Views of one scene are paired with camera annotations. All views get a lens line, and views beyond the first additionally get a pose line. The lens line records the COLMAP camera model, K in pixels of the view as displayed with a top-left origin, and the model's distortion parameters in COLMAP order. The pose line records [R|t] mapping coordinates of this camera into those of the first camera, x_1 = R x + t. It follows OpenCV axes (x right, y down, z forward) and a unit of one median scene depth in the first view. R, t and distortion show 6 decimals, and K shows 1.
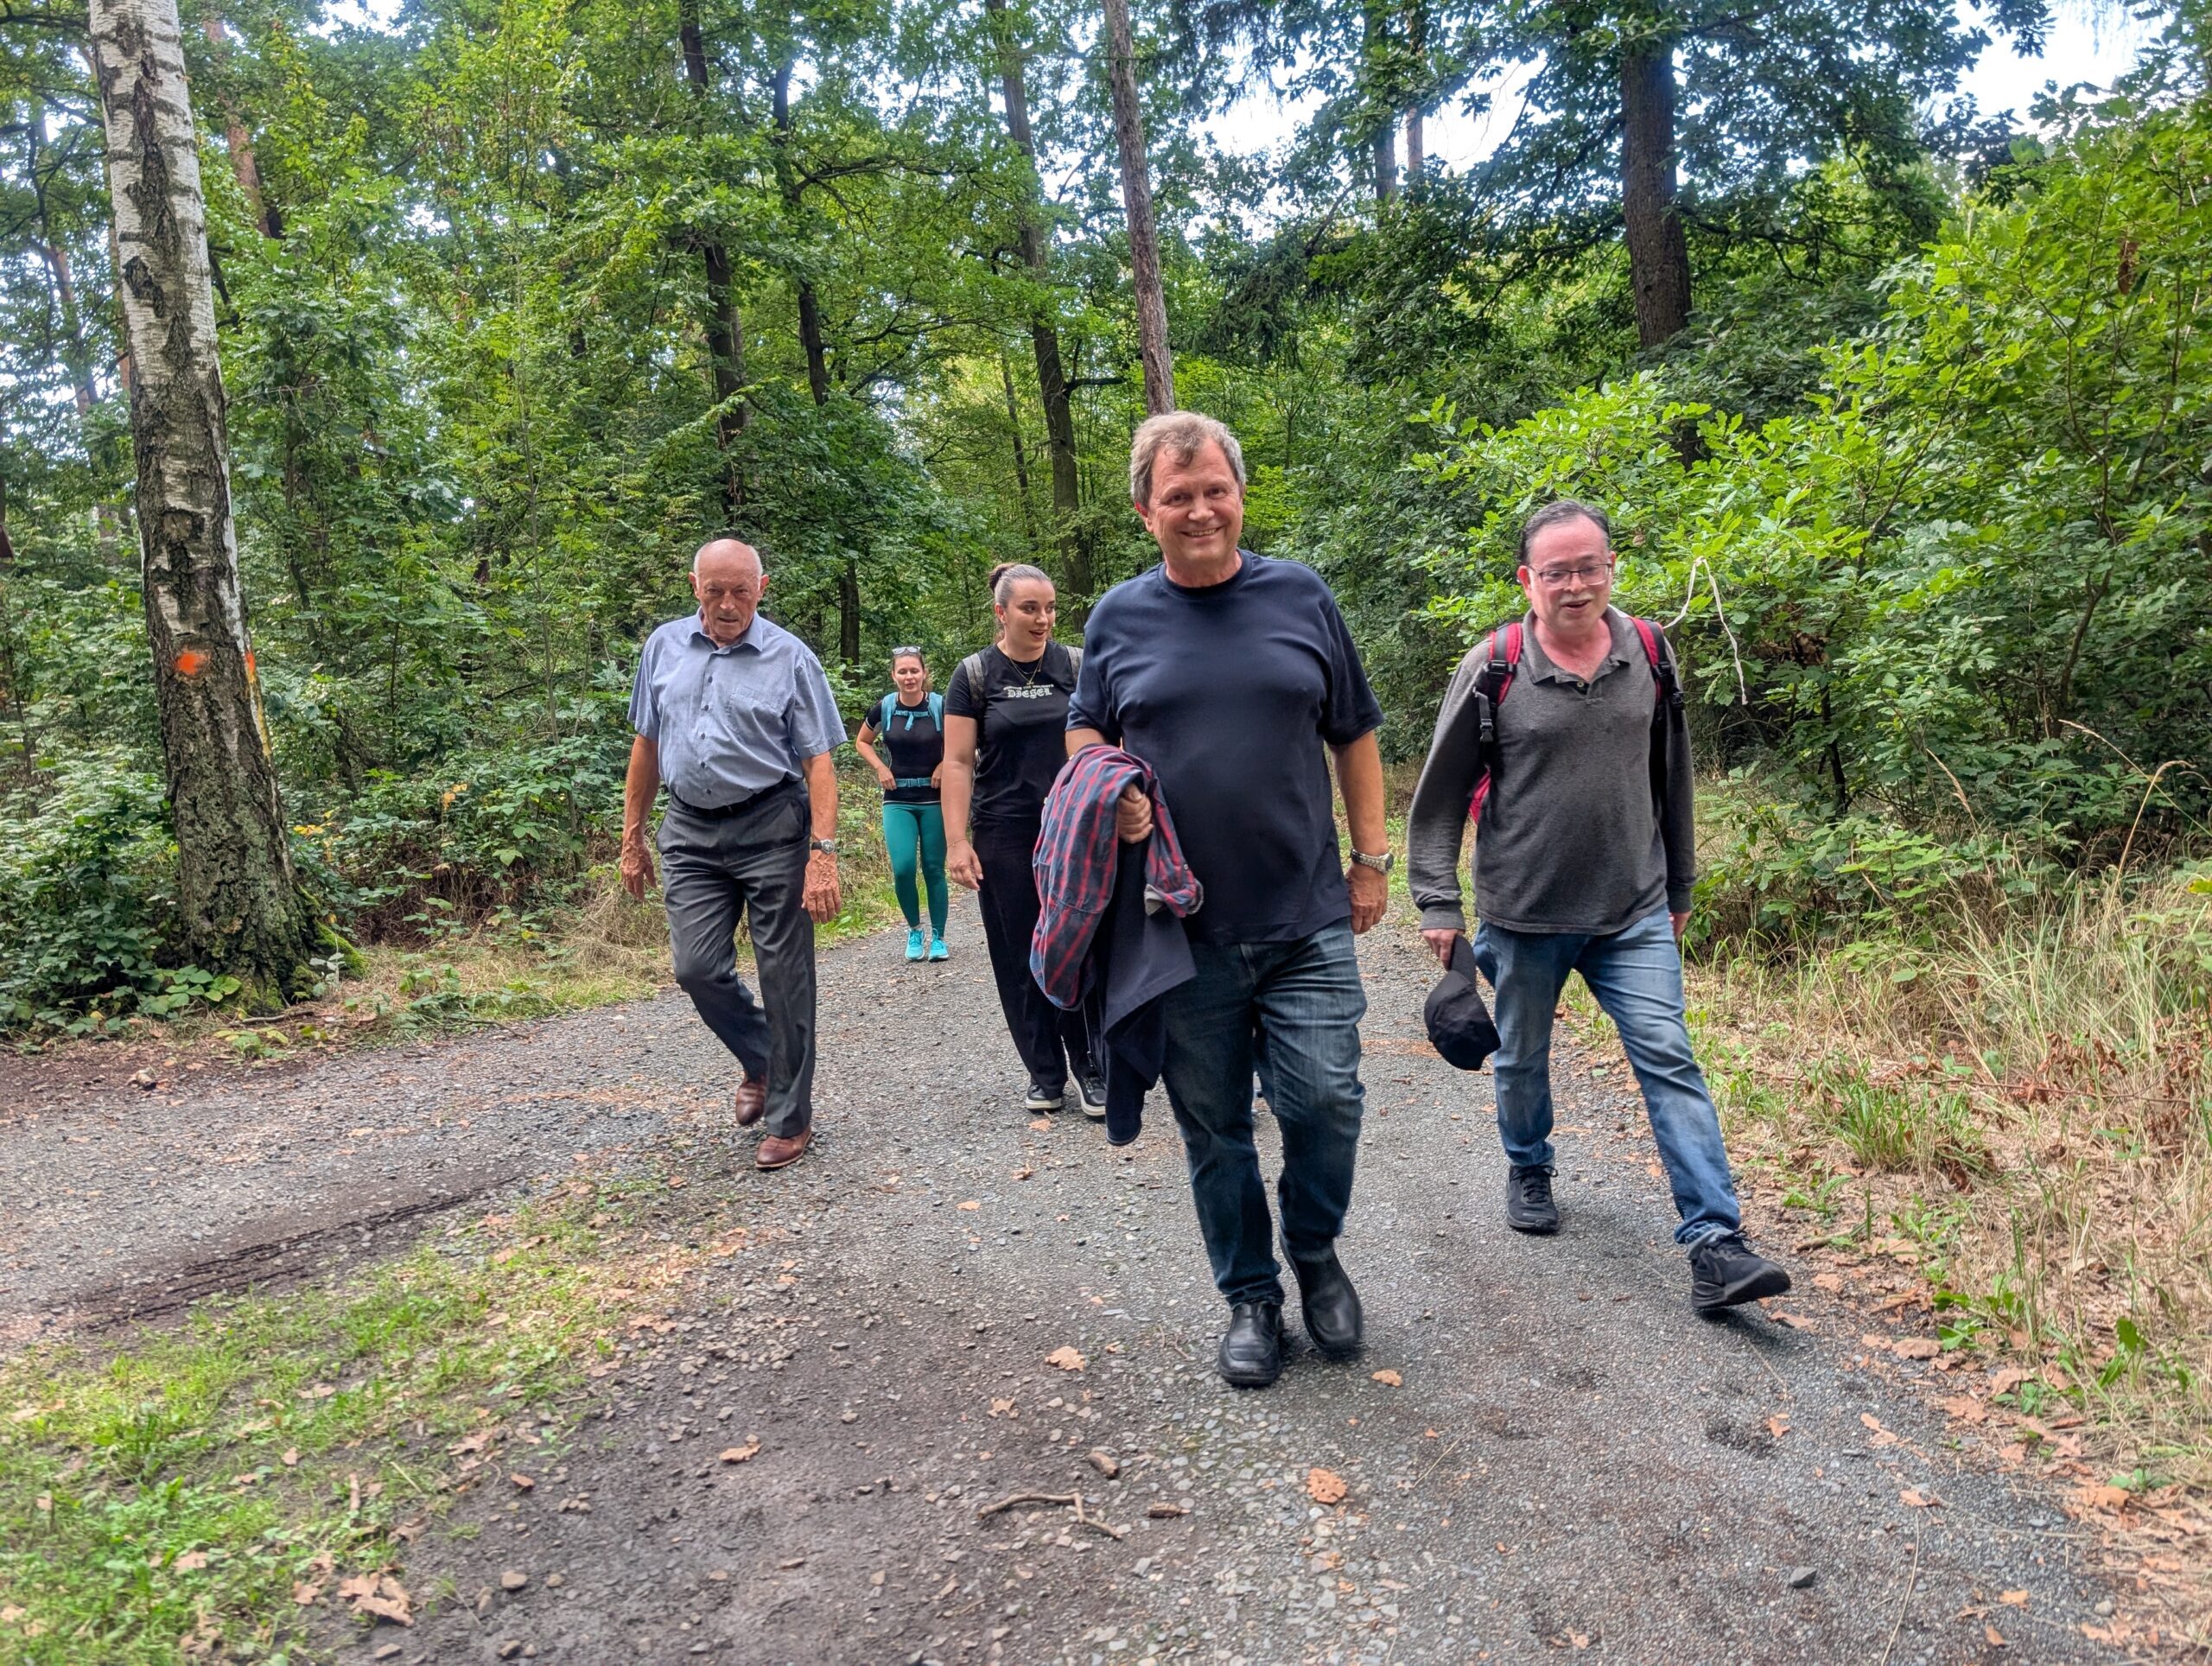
lens RADIAL K [[1662.4, 0, 1117.7], [0, 1662.4, 819.5], [0, 0, 1]] dist [0.032595, -0.010639]
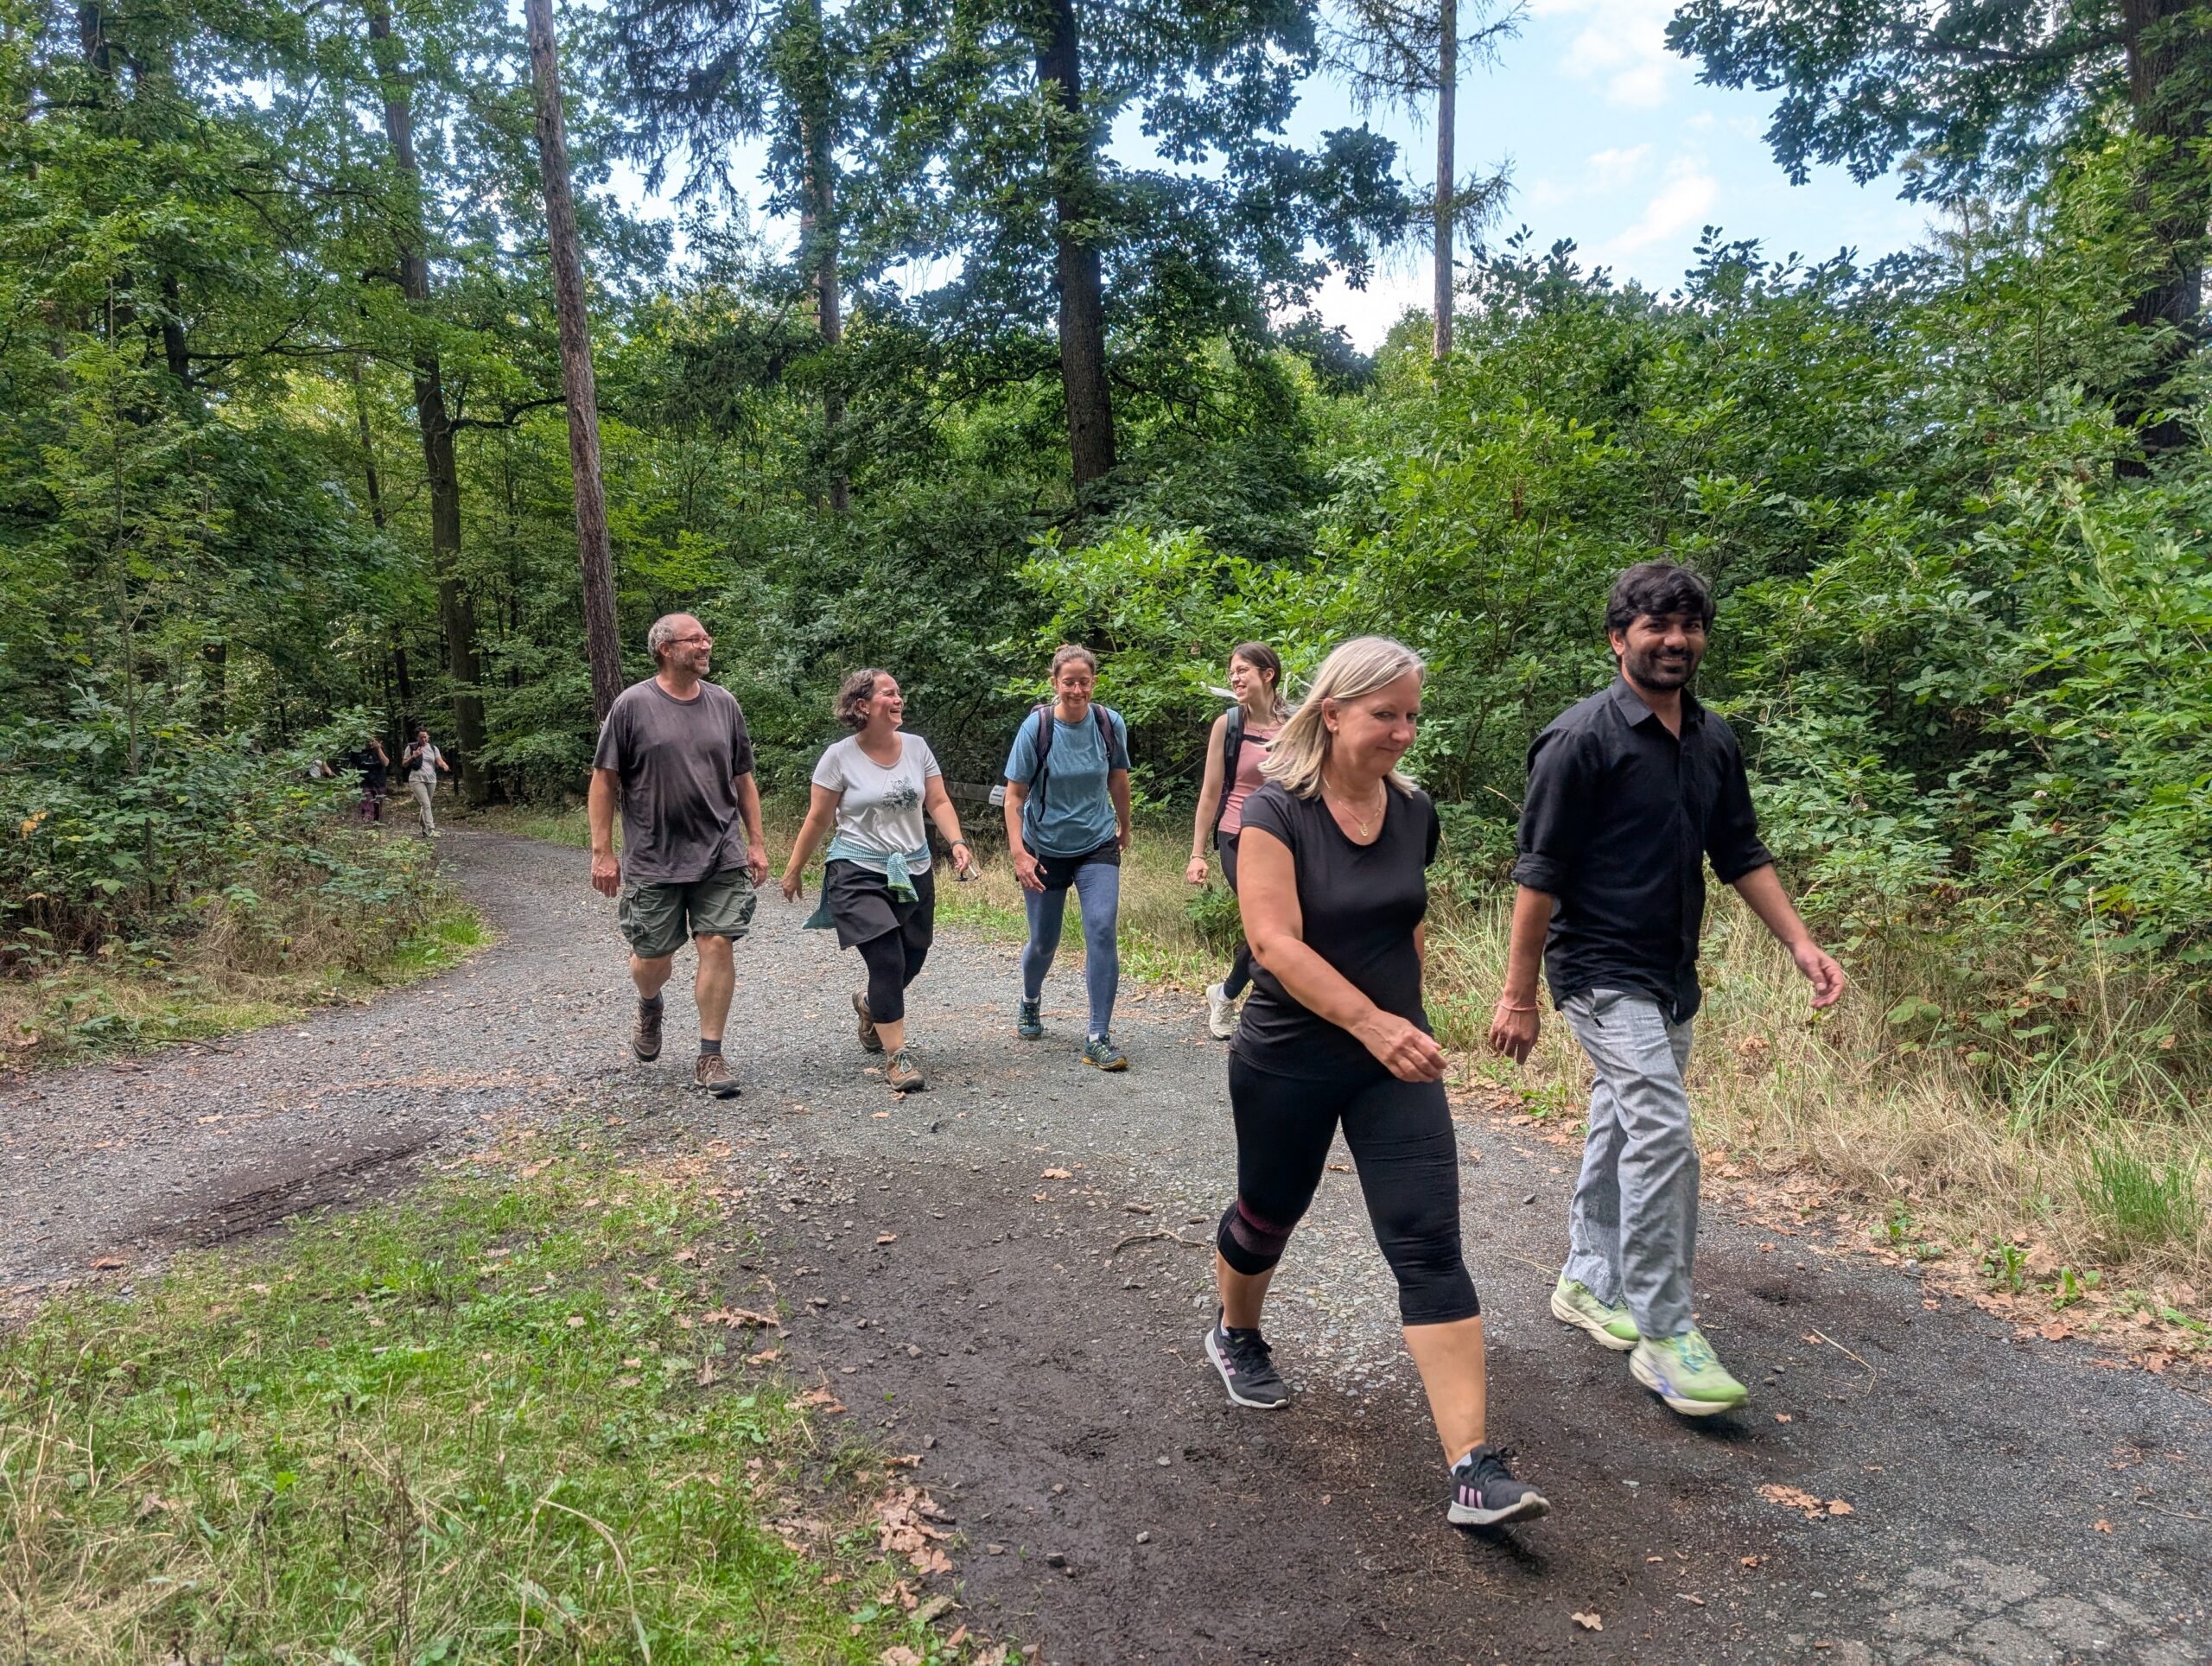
lens RADIAL K [[1636.2, 0, 1148.3], [0, 1636.2, 853.7], [0, 0, 1]] dist [0.034197, -0.004105]
pose [[0.912407, 0.010520, 0.409150, -0.221431], [-0.003524, 0.999834, -0.017850, 0.019266], [-0.409270, 0.014844, 0.912293, -0.169156]]
